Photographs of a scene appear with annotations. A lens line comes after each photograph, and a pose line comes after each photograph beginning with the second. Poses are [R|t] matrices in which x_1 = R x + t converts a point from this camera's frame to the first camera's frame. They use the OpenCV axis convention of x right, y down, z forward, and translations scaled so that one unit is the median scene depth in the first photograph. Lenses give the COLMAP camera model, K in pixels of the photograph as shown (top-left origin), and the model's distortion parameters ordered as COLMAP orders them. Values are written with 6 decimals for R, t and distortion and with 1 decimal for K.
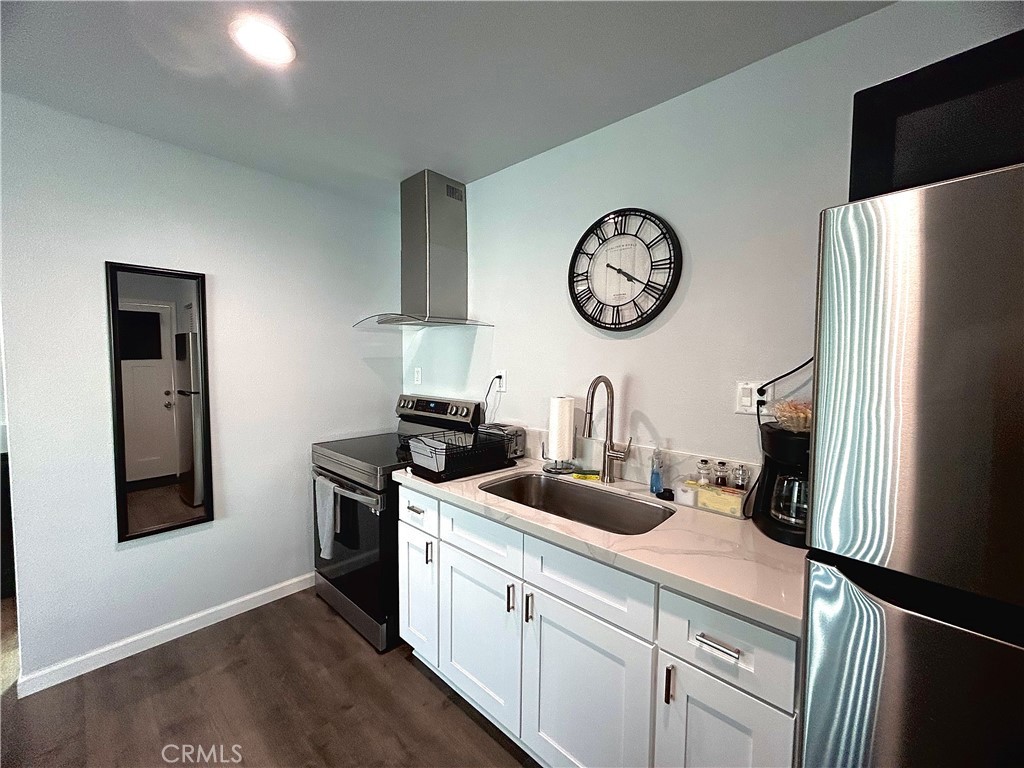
lens RADIAL K [[408.6, 0, 513.7], [0, 408.6, 381.8], [0, 0, 1]] dist [-0.006839, 0.000421]
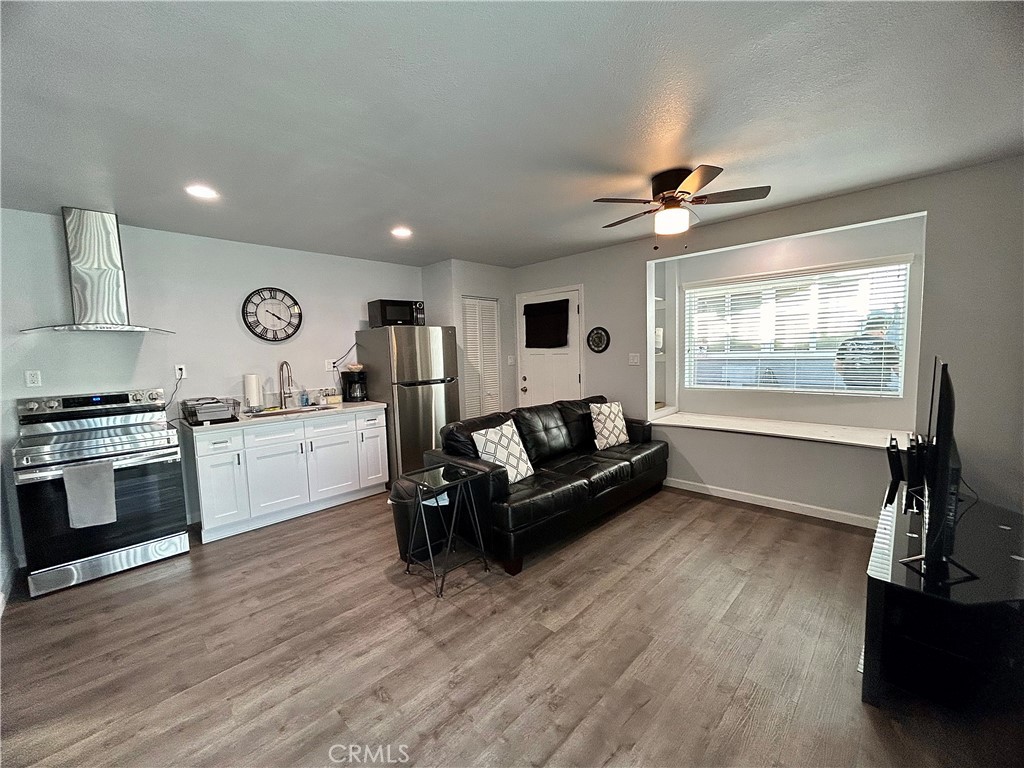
lens RADIAL K [[412.5, 0, 513.8], [0, 412.5, 383.3], [0, 0, 1]] dist [0.000847, 0.000601]
pose [[0.021781, -0.093760, 0.995357, -1.976994], [0.082070, 0.992400, 0.091685, 0.000585], [-0.996389, 0.079692, 0.029311, -0.338608]]
